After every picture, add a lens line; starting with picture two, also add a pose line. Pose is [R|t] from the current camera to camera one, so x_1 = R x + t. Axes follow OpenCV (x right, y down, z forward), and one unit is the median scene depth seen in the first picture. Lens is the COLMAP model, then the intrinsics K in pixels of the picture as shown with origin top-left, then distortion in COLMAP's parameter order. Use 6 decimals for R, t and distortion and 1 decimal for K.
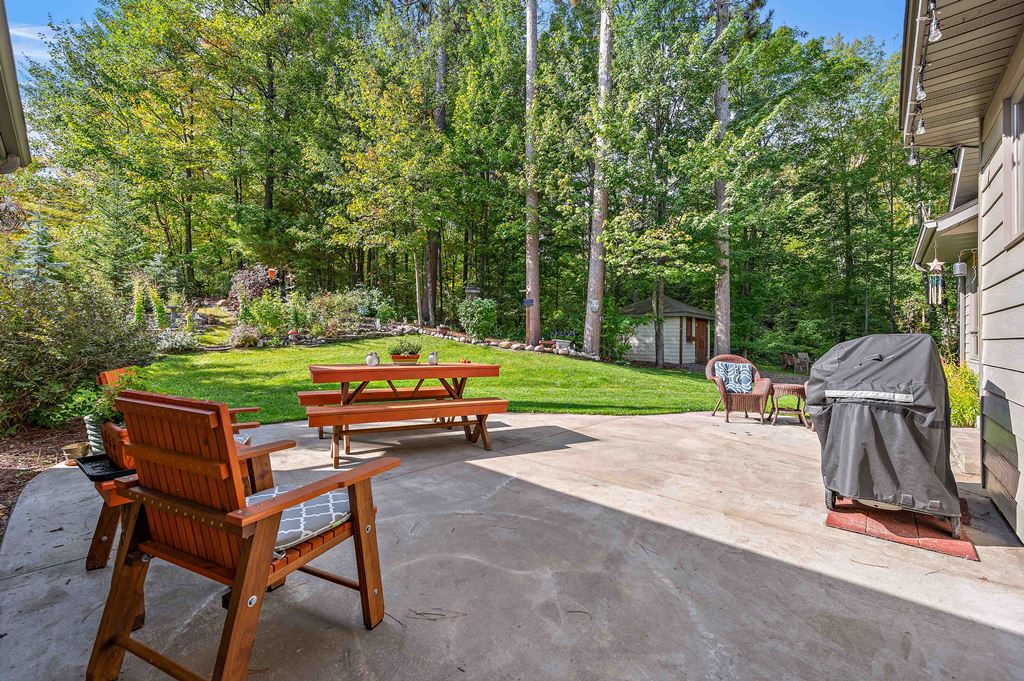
lens RADIAL K [[408.3, 0, 510.2], [0, 408.3, 341.5], [0, 0, 1]] dist [0.001845, 0.000312]
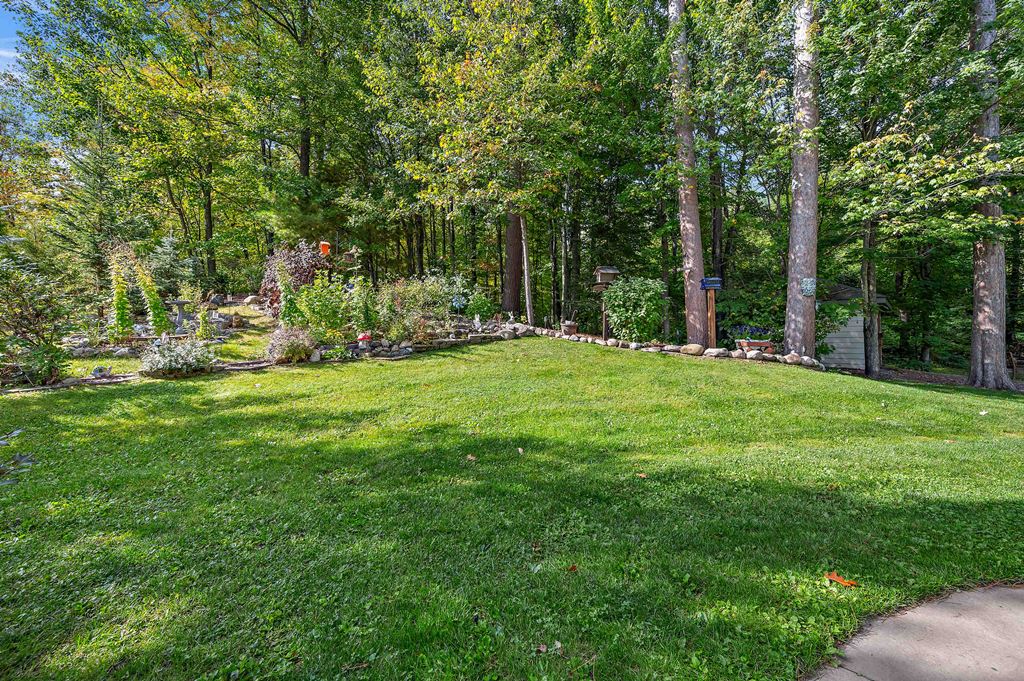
lens RADIAL K [[408.3, 0, 513.8], [0, 408.3, 340.1], [0, 0, 1]] dist [0.001845, 0.000312]
pose [[0.999060, -0.021884, -0.037423, -0.252812], [0.021549, 0.999724, -0.009337, -0.005923], [0.037617, 0.008522, 0.999256, 0.345907]]
